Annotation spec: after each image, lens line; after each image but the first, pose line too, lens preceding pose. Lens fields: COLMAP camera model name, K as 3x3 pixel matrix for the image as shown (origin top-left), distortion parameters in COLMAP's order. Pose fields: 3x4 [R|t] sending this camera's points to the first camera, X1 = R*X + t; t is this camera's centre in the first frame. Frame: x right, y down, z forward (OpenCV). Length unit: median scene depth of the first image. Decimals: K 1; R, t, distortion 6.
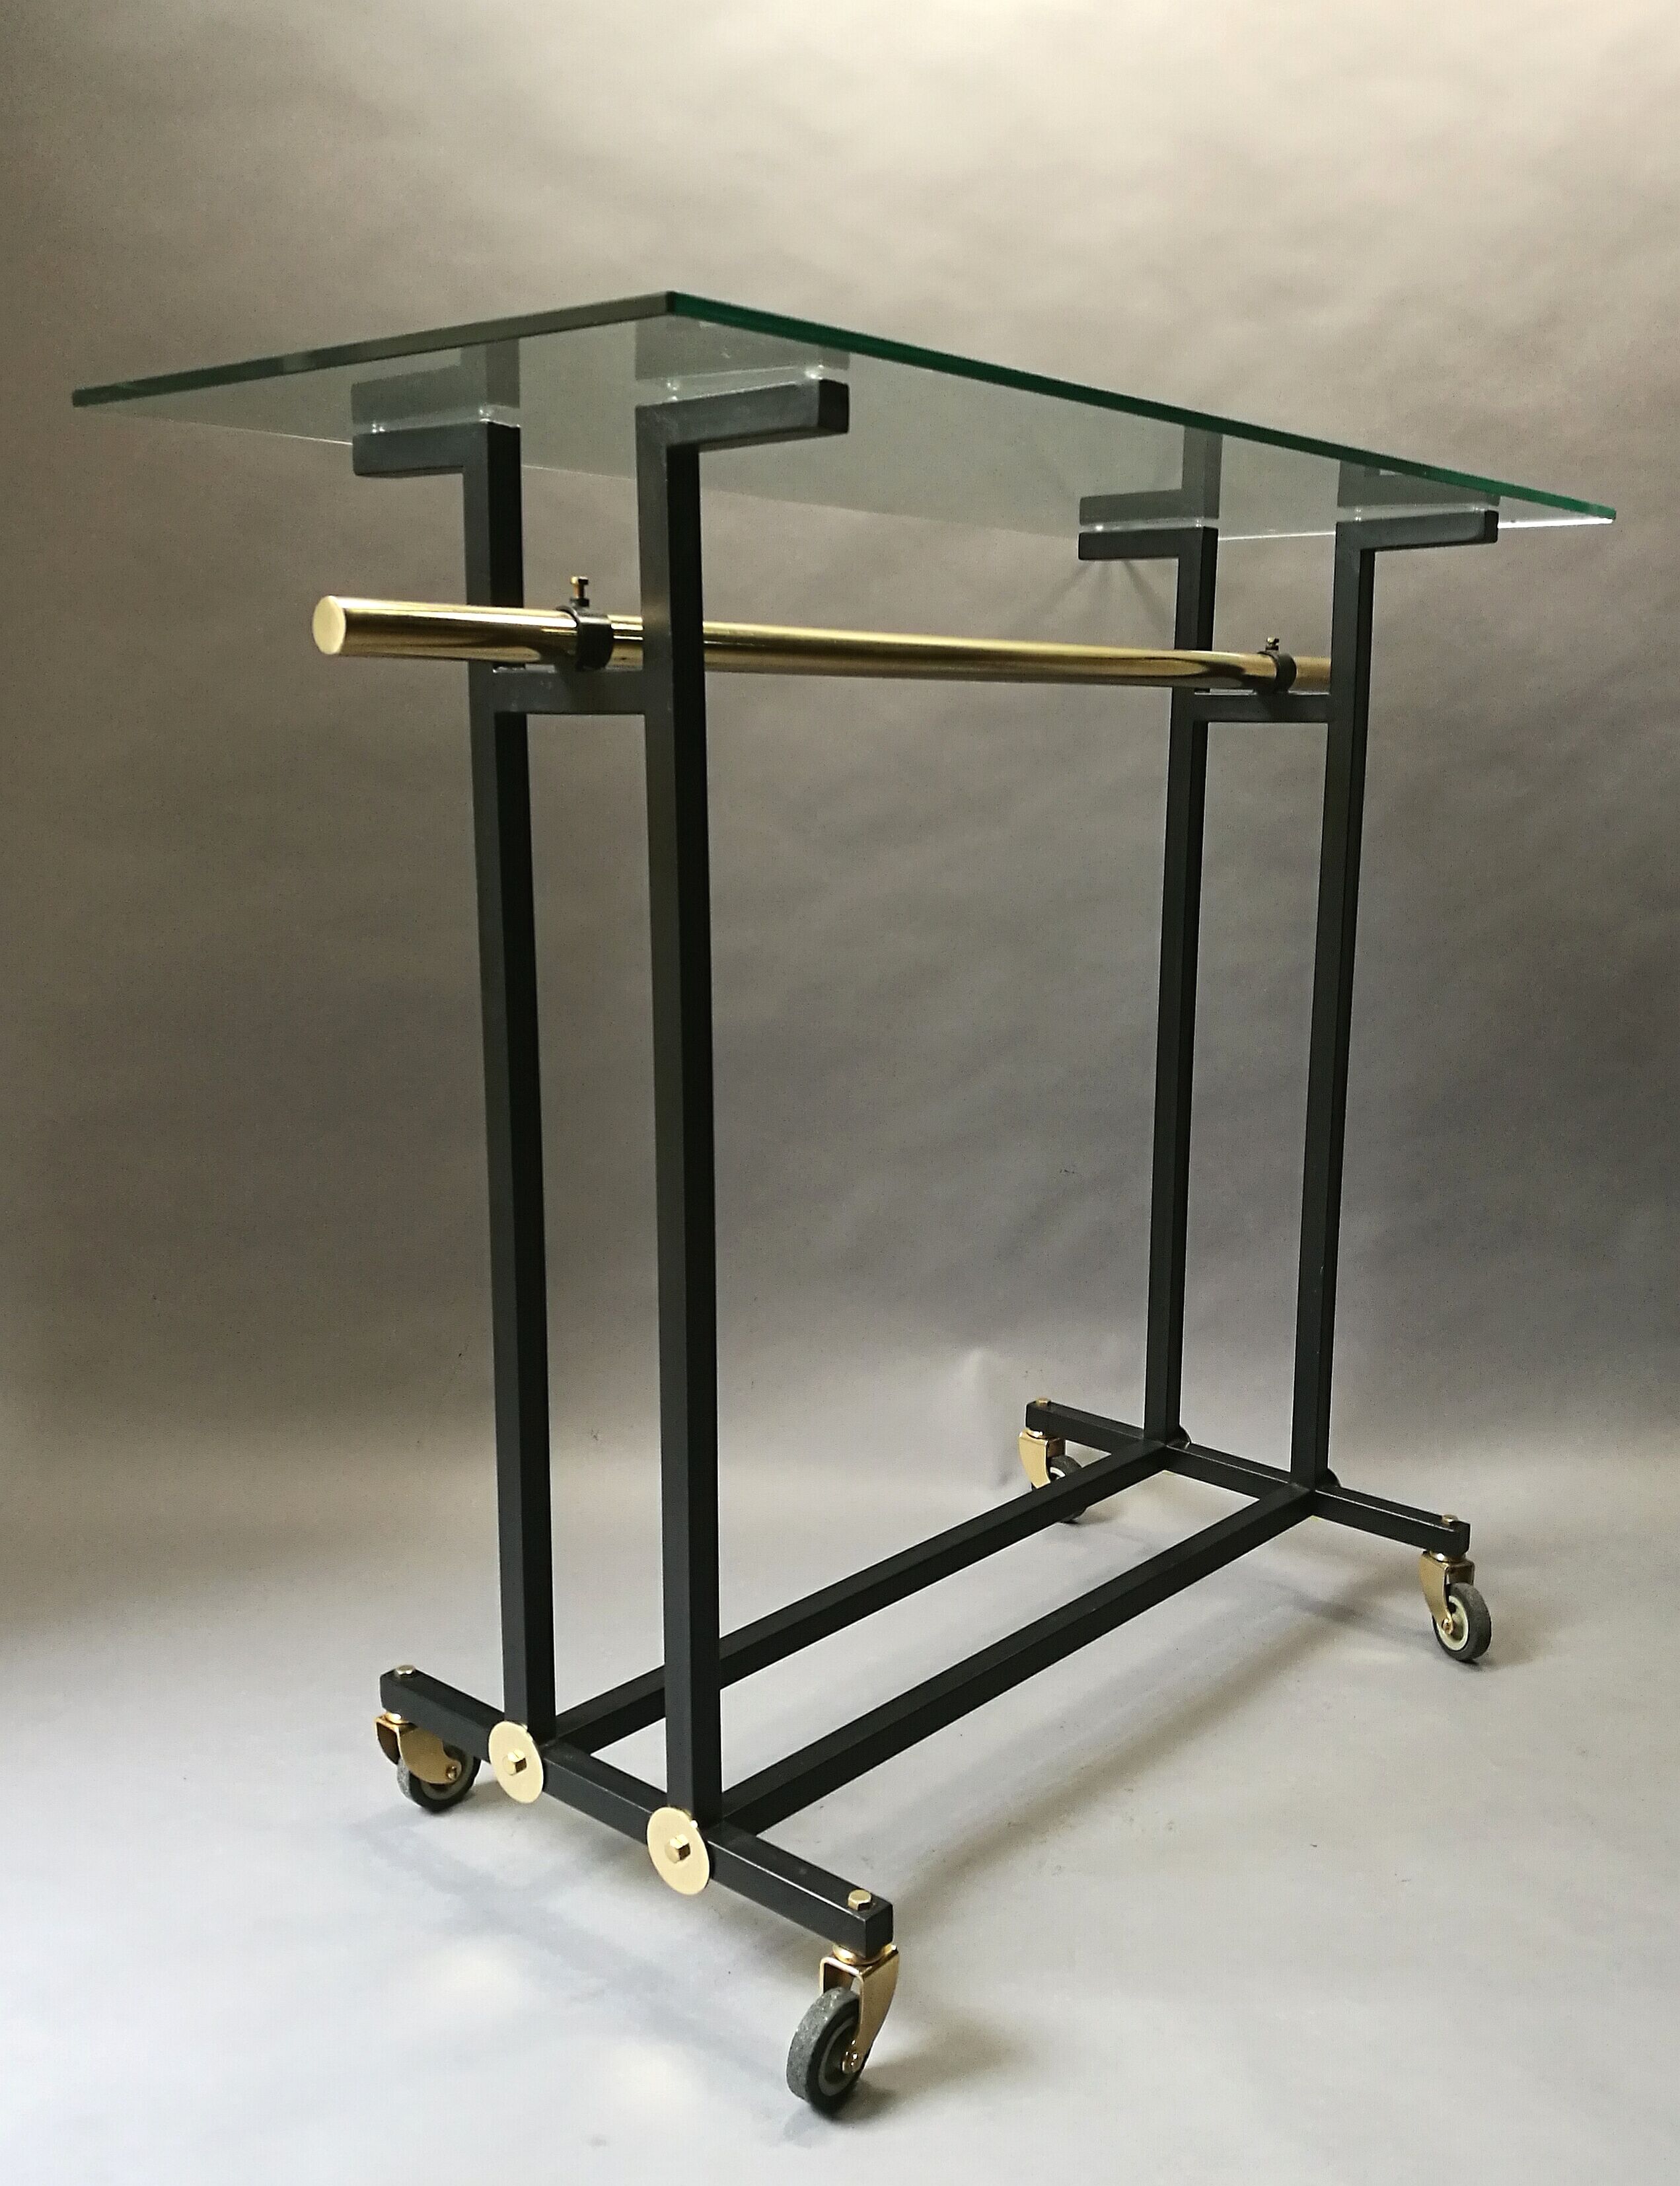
lens RADIAL K [[2045.6, 0, 840.0], [0, 2045.6, 1093.0], [0, 0, 1]] dist [-0.004760, 0.002757]
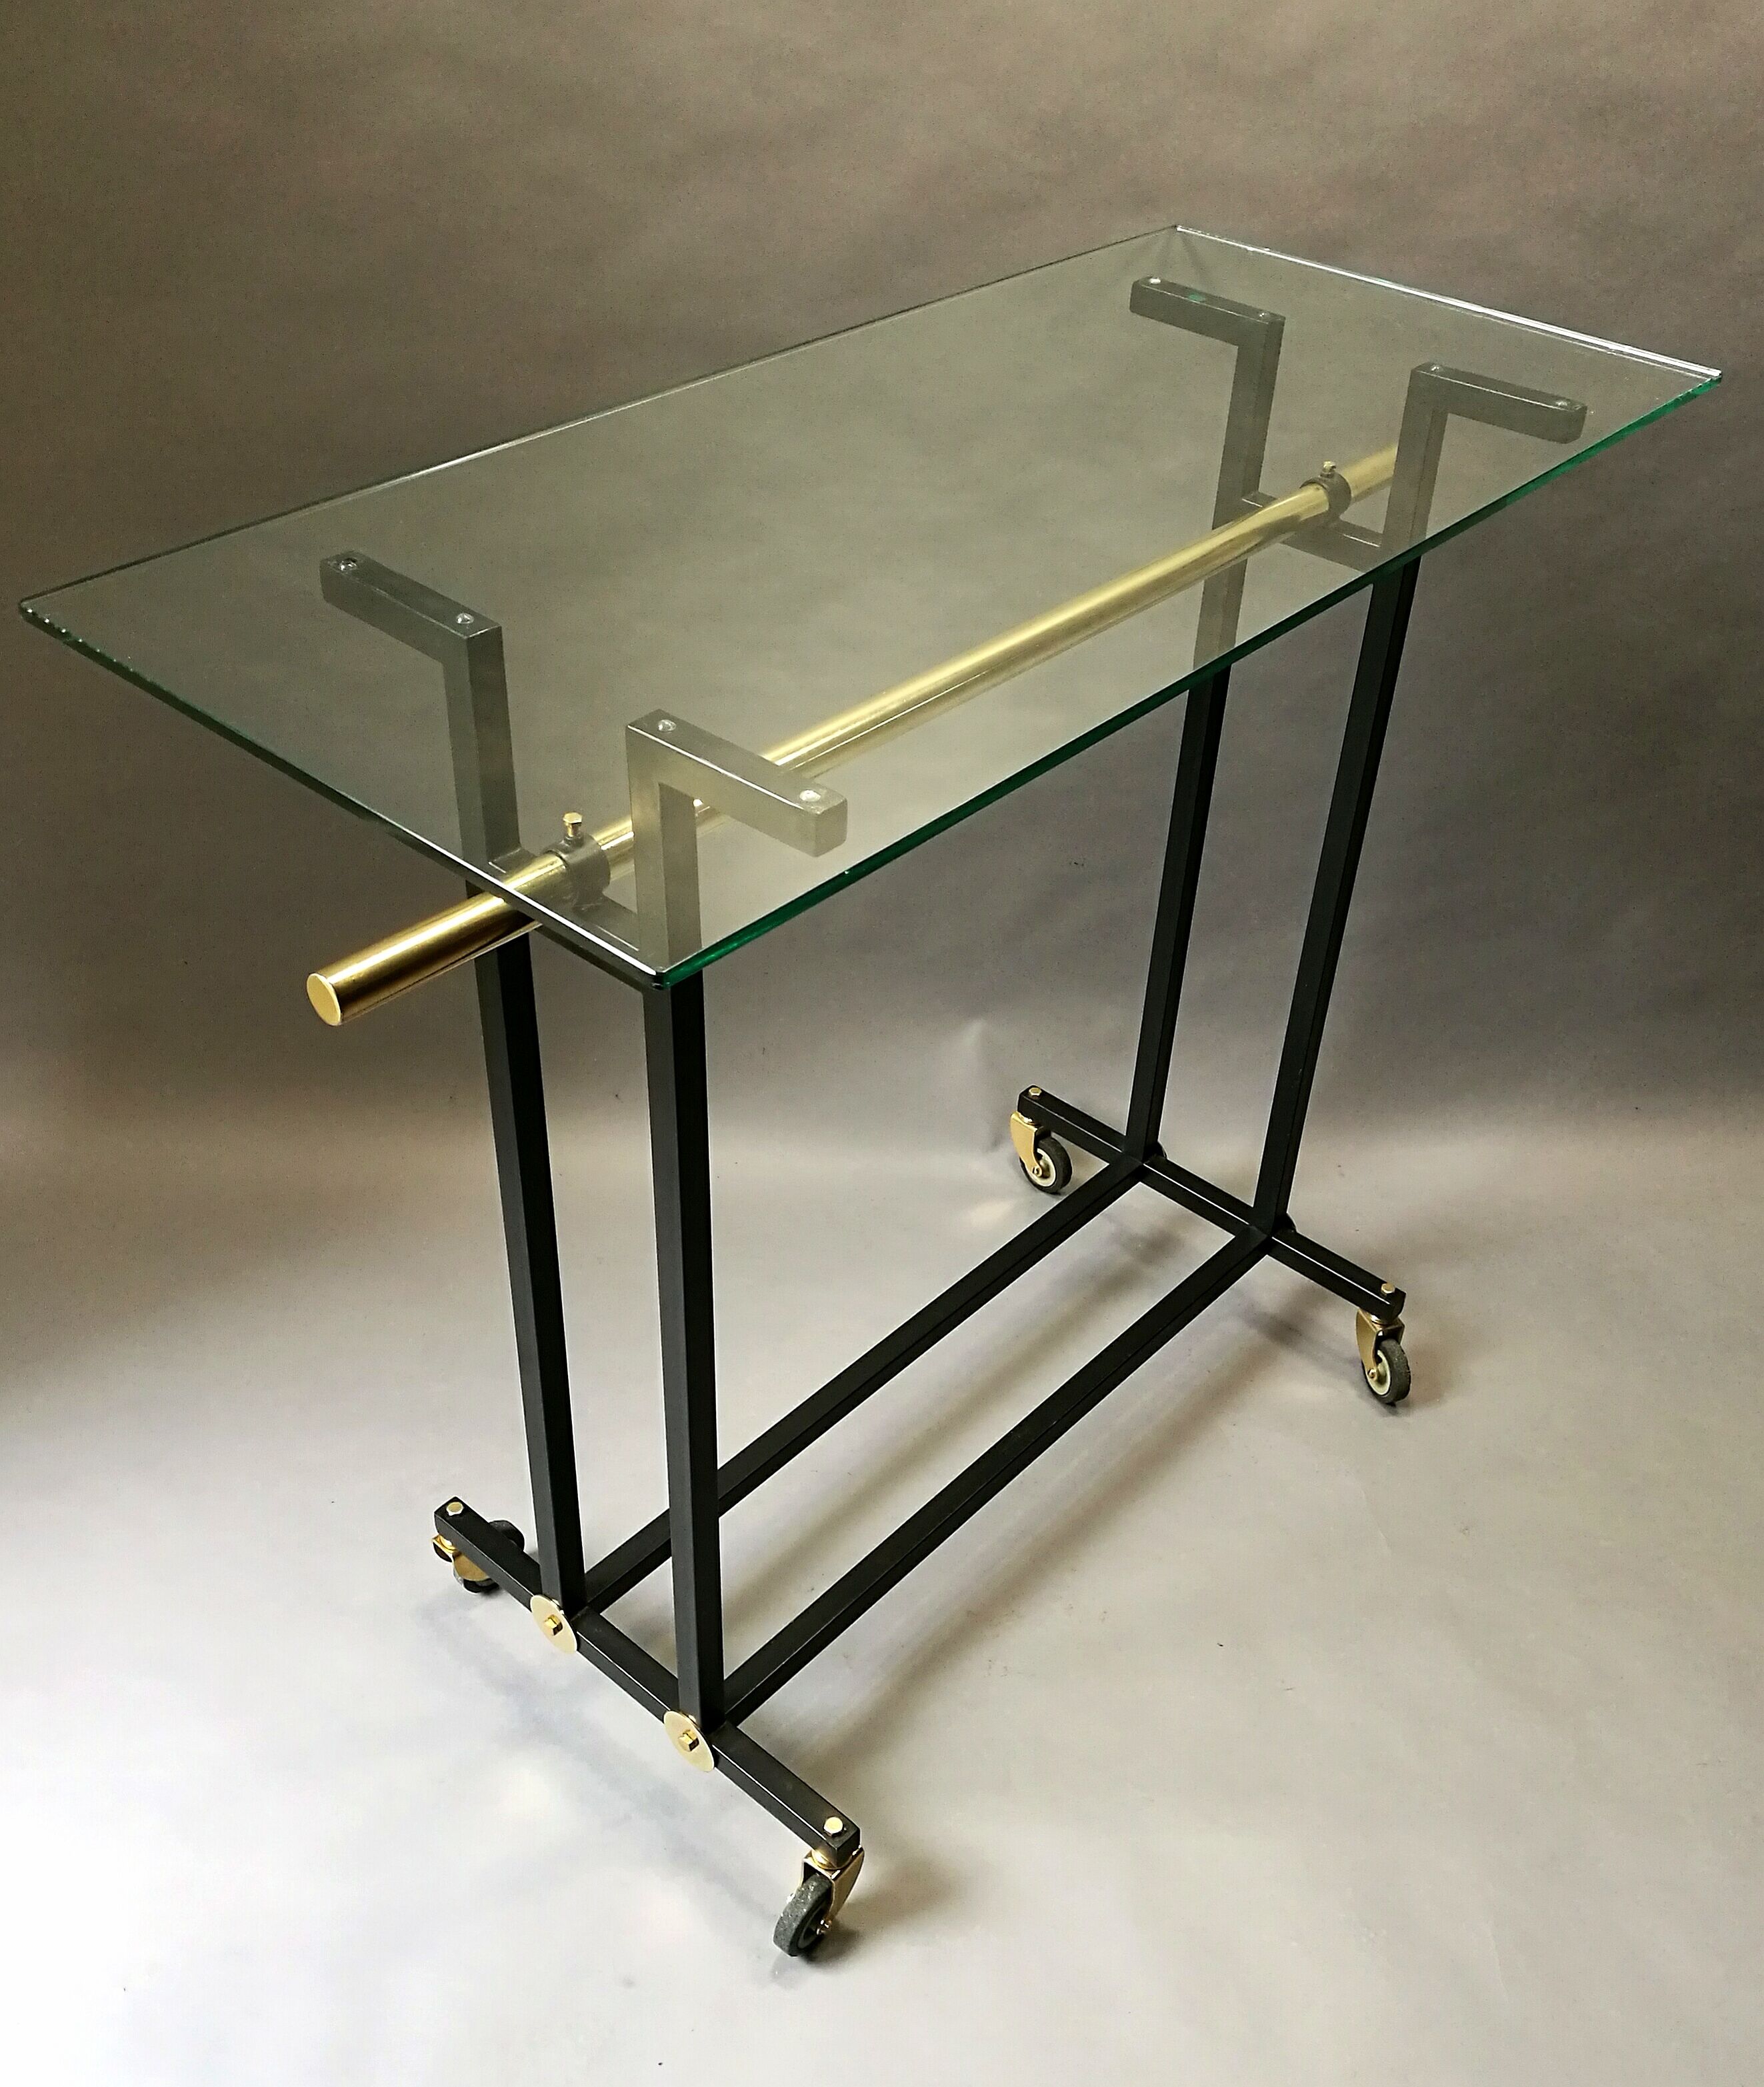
lens RADIAL K [[2078.9, 0, 882.0], [0, 2078.9, 1043.5], [0, 0, 1]] dist [-0.013123, -0.022326]
pose [[0.999547, 0.027775, 0.011599, 0.008589], [-0.030040, 0.896196, 0.442640, -0.457955], [0.001899, -0.442787, 0.896625, 0.058856]]
